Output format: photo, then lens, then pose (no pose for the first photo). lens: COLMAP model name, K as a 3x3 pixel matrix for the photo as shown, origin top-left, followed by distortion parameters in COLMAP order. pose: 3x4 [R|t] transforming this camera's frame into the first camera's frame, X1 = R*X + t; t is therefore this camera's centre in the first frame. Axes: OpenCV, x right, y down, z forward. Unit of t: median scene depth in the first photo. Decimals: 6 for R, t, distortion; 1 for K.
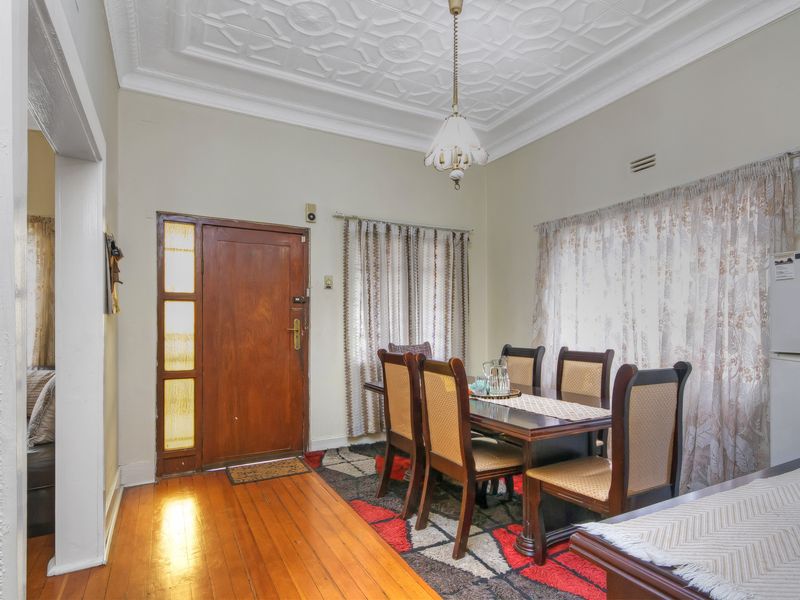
lens RADIAL K [[430.7, 0, 403.8], [0, 430.7, 299.9], [0, 0, 1]] dist [0.005282, -0.000545]
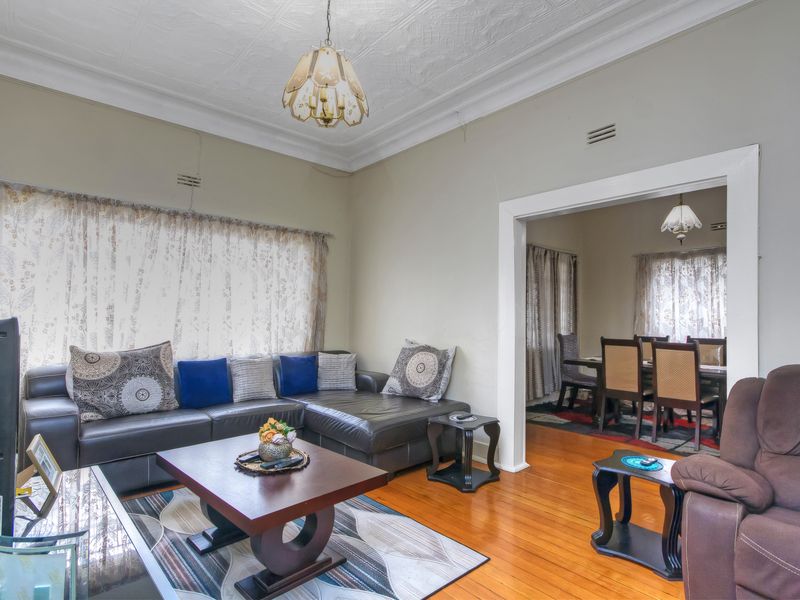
lens RADIAL K [[430.7, 0, 405.0], [0, 430.7, 298.3], [0, 0, 1]] dist [0.005282, -0.000545]
pose [[0.967465, 0.016858, 0.252444, -1.052929], [-0.020930, 0.999690, 0.013452, -0.033287], [-0.252140, -0.018298, 0.967518, -0.308602]]
